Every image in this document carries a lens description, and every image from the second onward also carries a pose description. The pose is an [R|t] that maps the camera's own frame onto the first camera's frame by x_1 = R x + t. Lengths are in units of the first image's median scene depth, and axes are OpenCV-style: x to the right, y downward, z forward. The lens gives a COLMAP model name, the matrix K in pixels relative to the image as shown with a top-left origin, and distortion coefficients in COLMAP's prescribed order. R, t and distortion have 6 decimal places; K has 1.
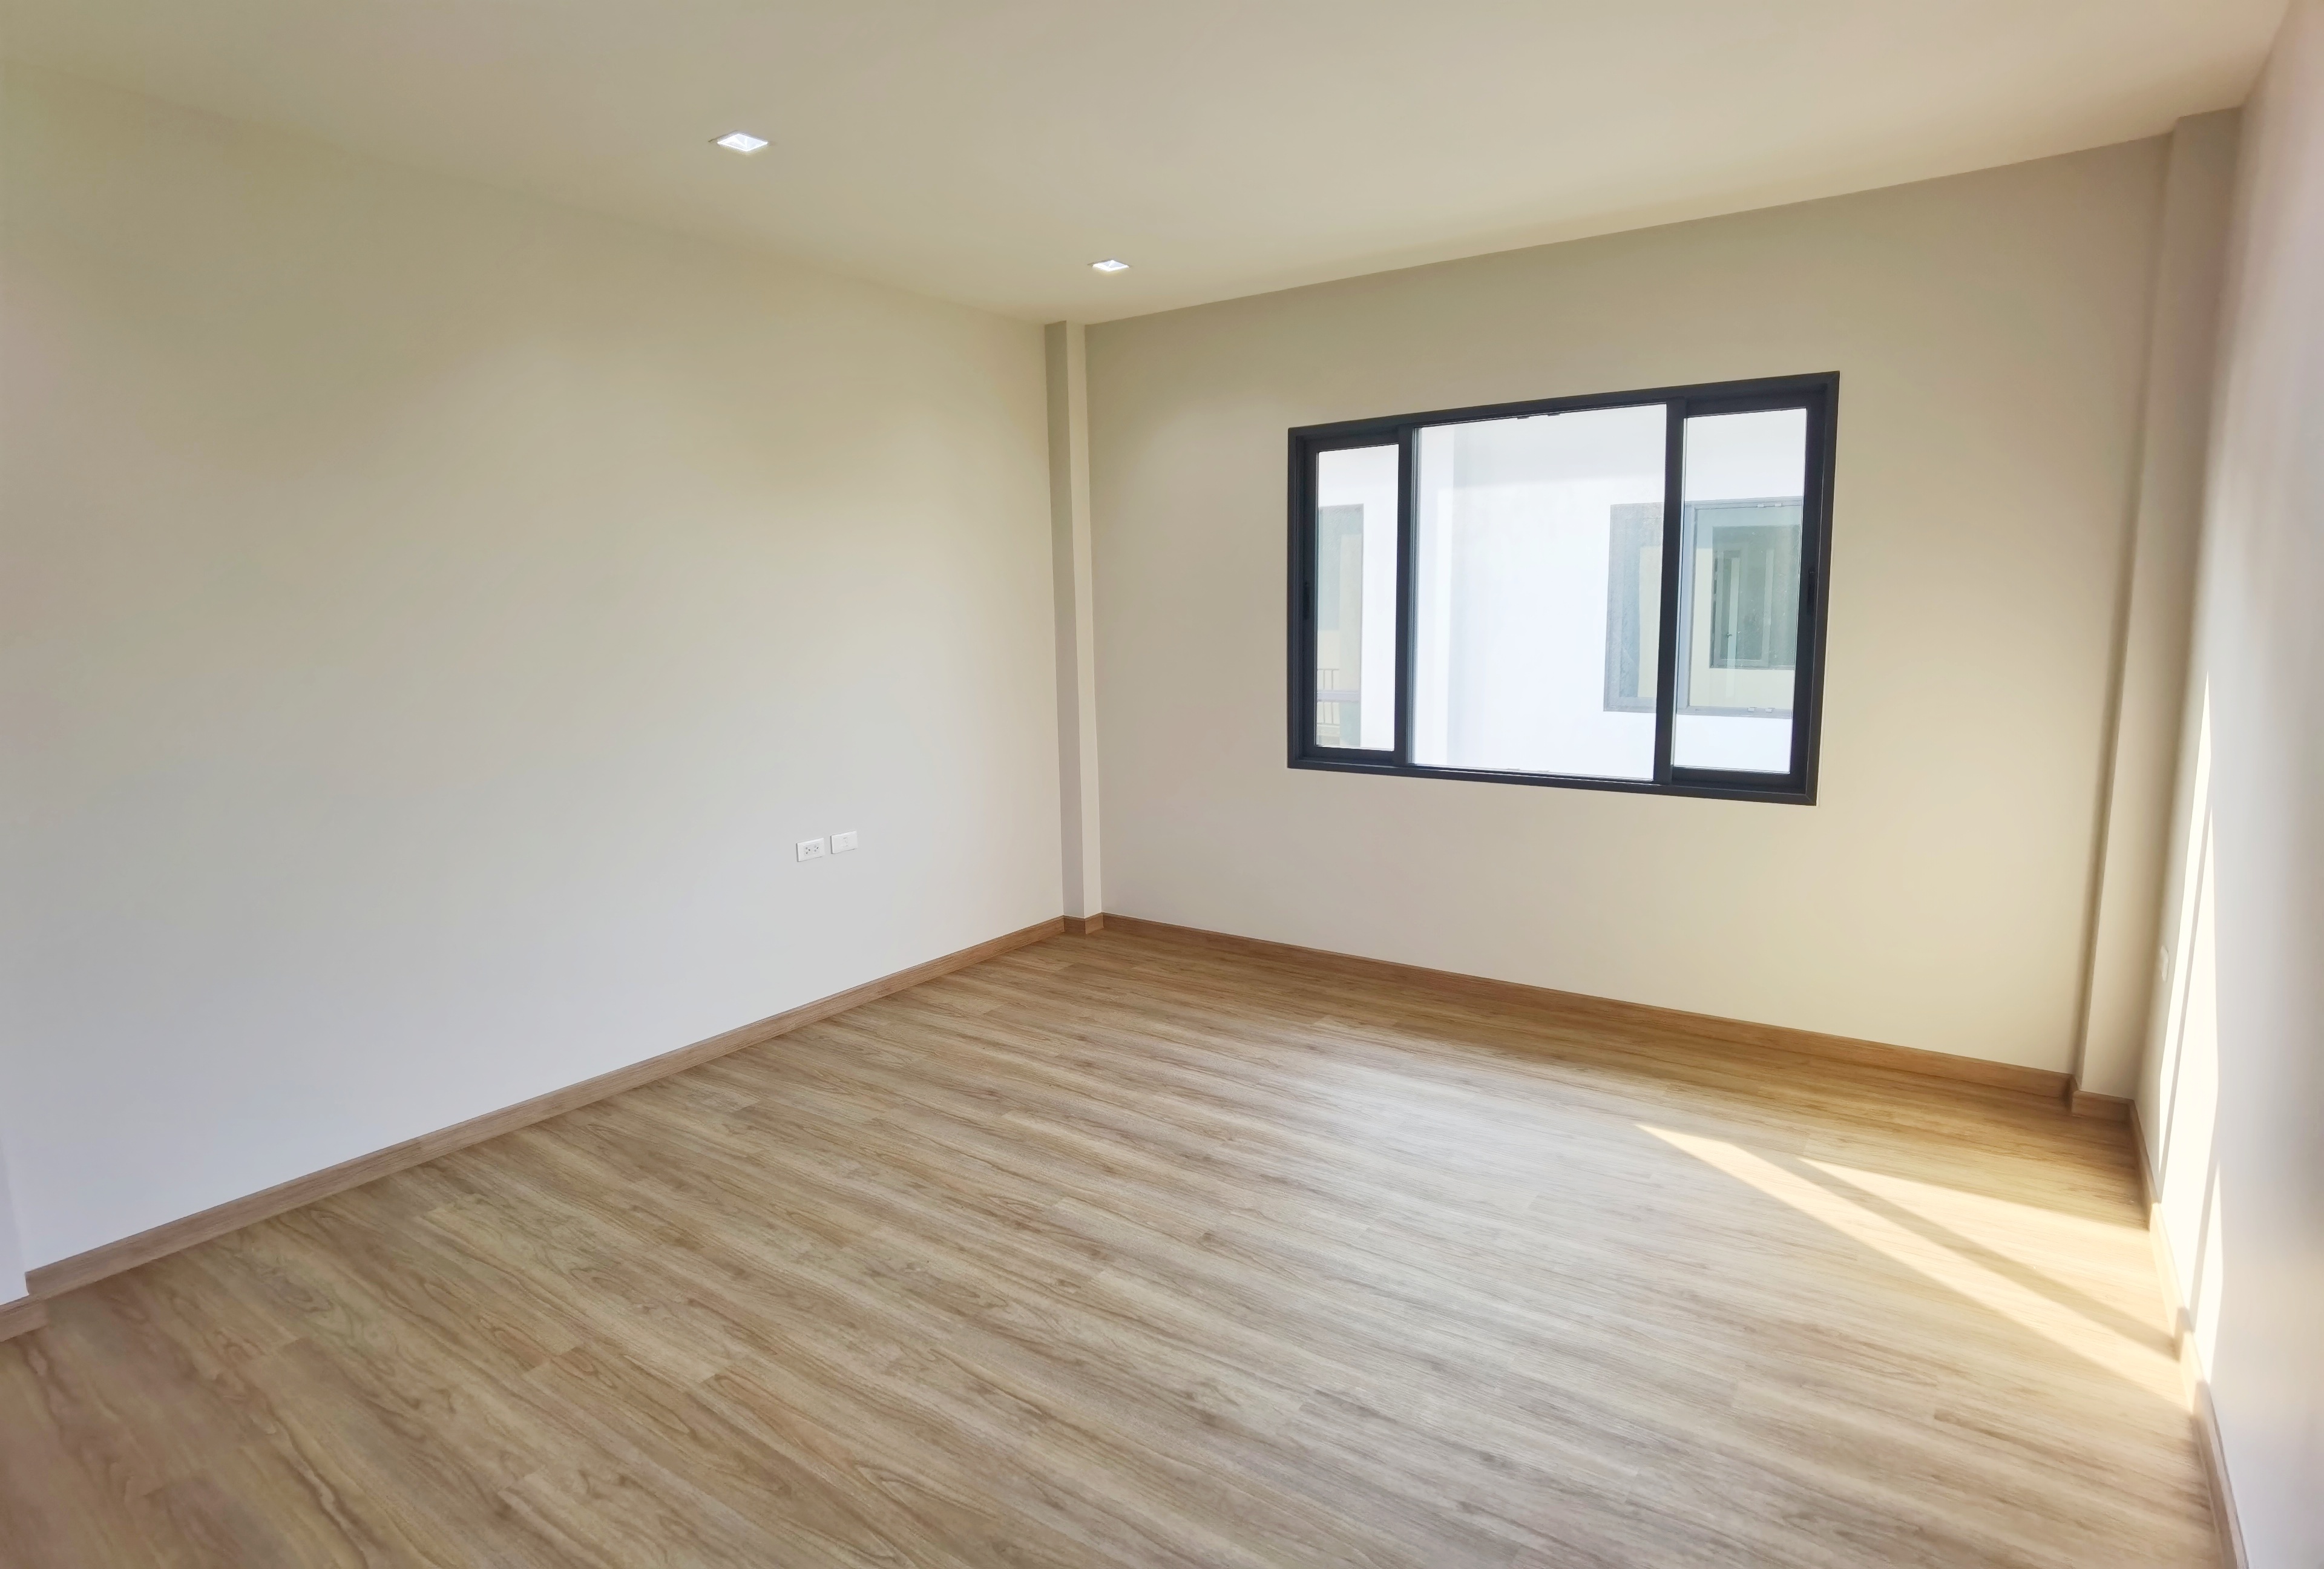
lens RADIAL K [[1221.4, 0, 1159.2], [0, 1221.4, 776.8], [0, 0, 1]] dist [-0.000375, -0.001583]
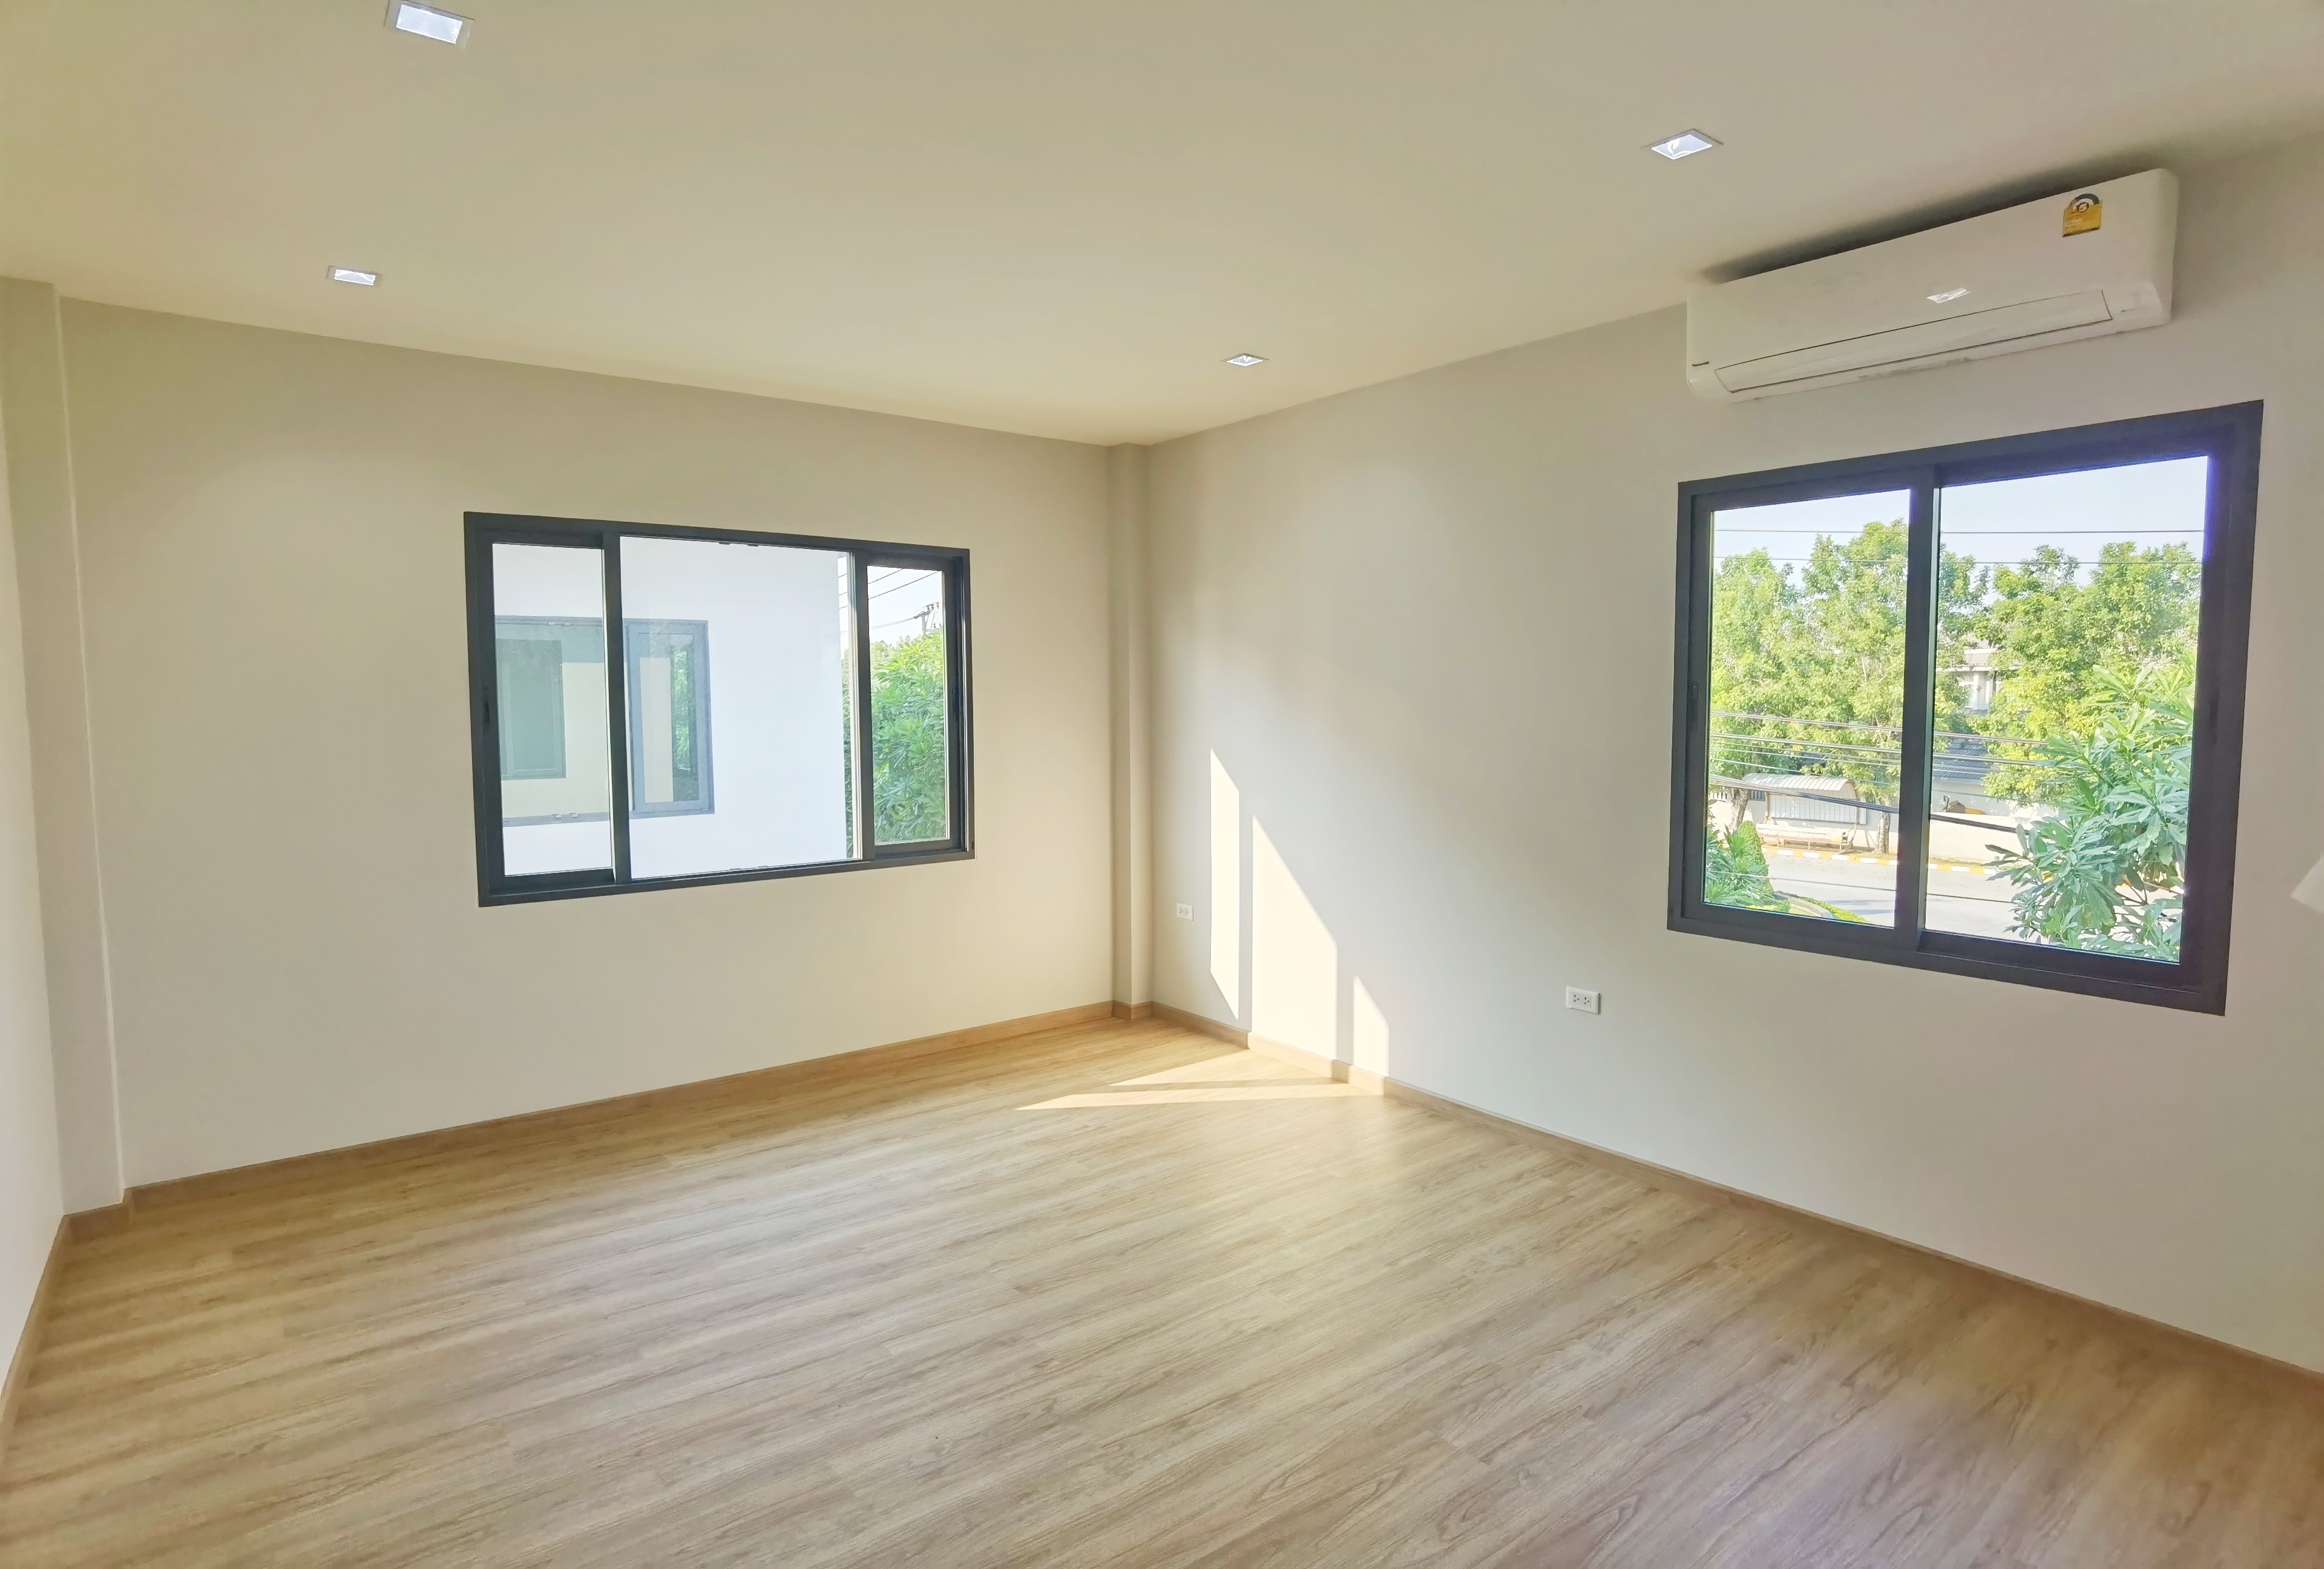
lens RADIAL K [[1221.4, 0, 1159.2], [0, 1221.4, 776.8], [0, 0, 1]] dist [-0.000375, -0.001583]
pose [[0.307415, -0.048470, 0.950340, -0.690783], [0.142283, 0.989816, 0.004458, -0.043509], [-0.940878, 0.133847, 0.311181, 0.364140]]
